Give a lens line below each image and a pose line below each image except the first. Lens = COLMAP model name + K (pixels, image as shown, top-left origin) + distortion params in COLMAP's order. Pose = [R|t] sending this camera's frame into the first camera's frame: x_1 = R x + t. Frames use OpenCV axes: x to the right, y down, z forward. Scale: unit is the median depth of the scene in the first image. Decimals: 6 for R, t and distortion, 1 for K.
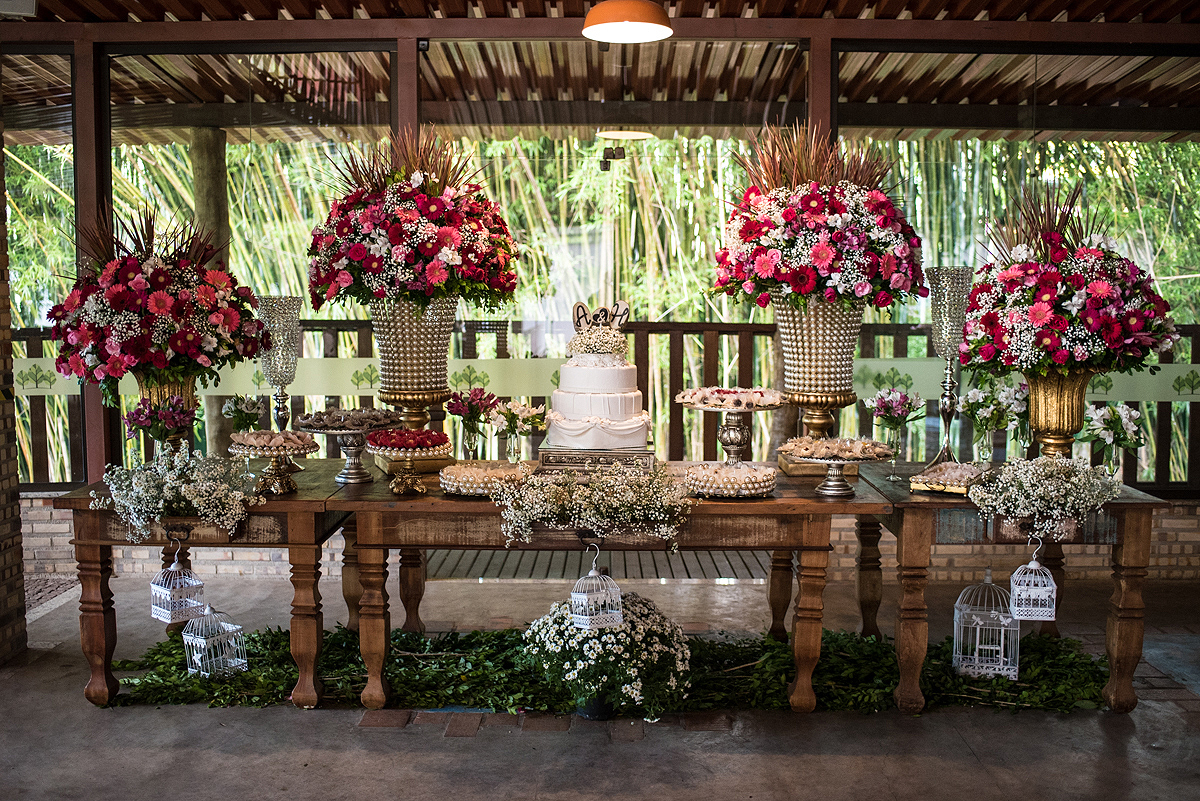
lens RADIAL K [[1271.4, 0, 599.8], [0, 1271.4, 398.1], [0, 0, 1]] dist [-0.069408, 0.000000]
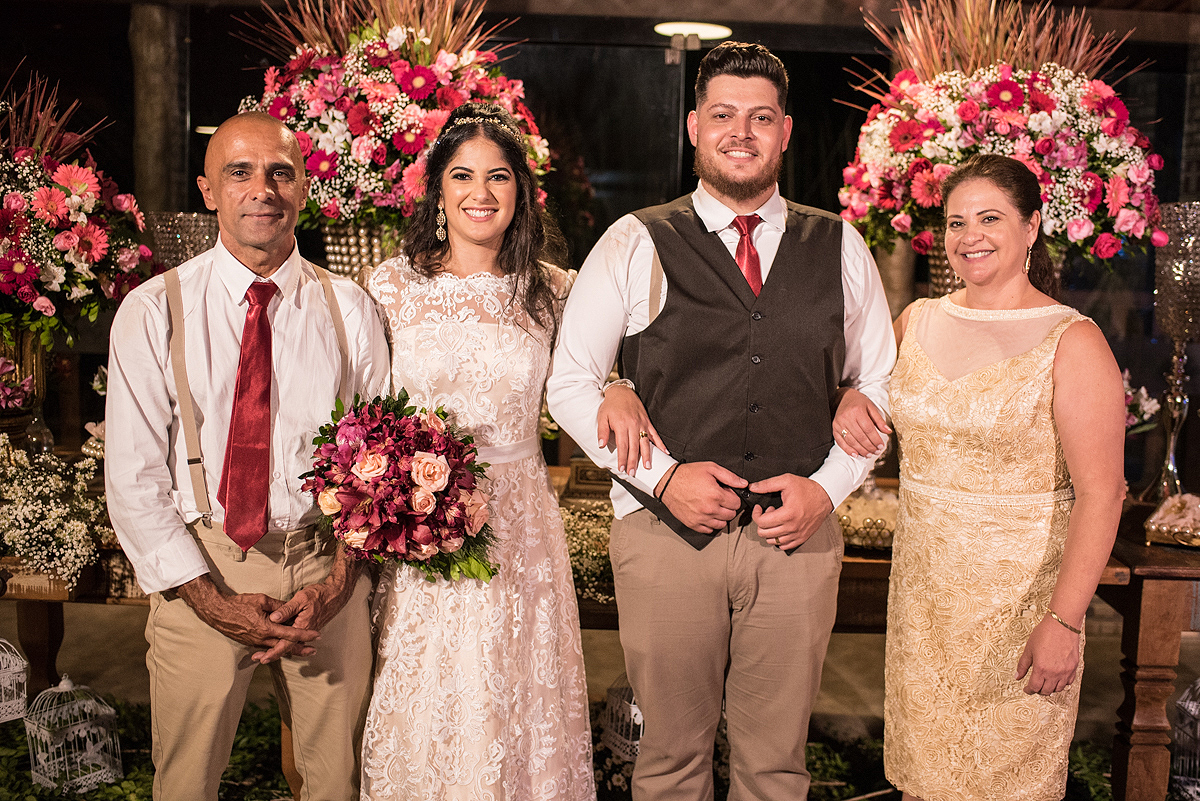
lens RADIAL K [[1271.4, 0, 651.6], [0, 1271.4, 377.8], [0, 0, 1]] dist [-0.069408, 0.000000]
pose [[0.999325, 0.031959, 0.018106, -0.020221], [-0.032214, 0.999383, 0.013979, -0.011938], [-0.017648, -0.014553, 0.999738, 0.355938]]
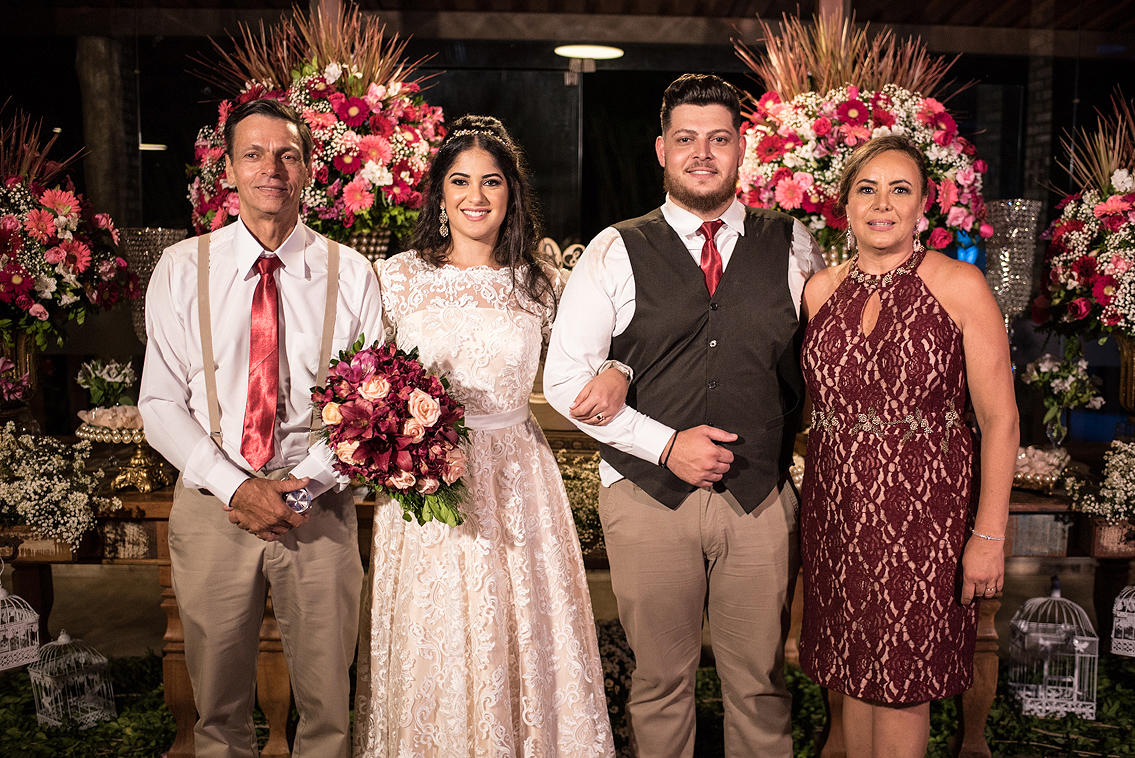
lens RADIAL K [[1202.5, 0, 614.3], [0, 1202.5, 405.3], [0, 0, 1]] dist [-0.069408, 0.000000]
pose [[0.998049, 0.002714, 0.062372, -0.021132], [-0.005466, 0.999017, 0.043993, -0.007156], [-0.062192, -0.044248, 0.997083, 0.278660]]
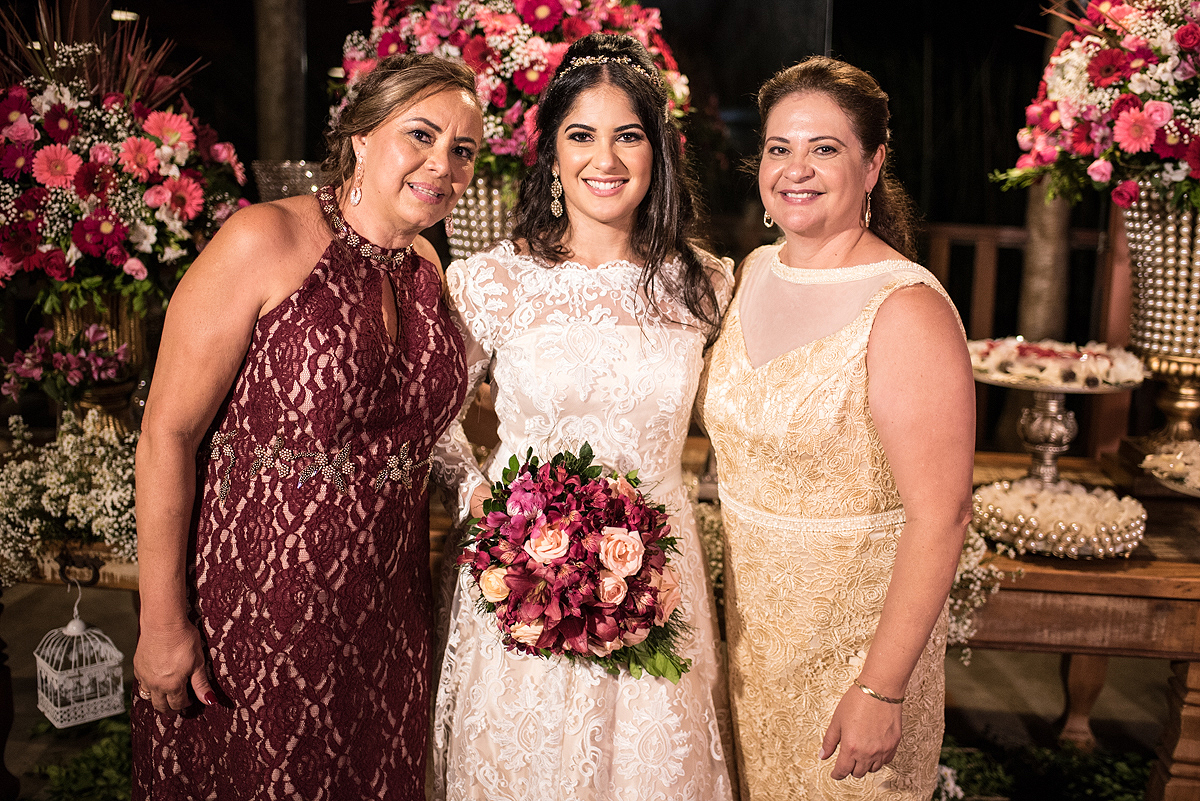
lens RADIAL K [[1271.4, 0, 624.1], [0, 1271.4, 407.3], [0, 0, 1]] dist [-0.069408, 0.000000]
pose [[0.994153, 0.045005, -0.098156, -0.032086], [-0.036370, 0.995451, 0.088057, -0.024466], [0.101672, -0.083972, 0.991268, 0.432305]]
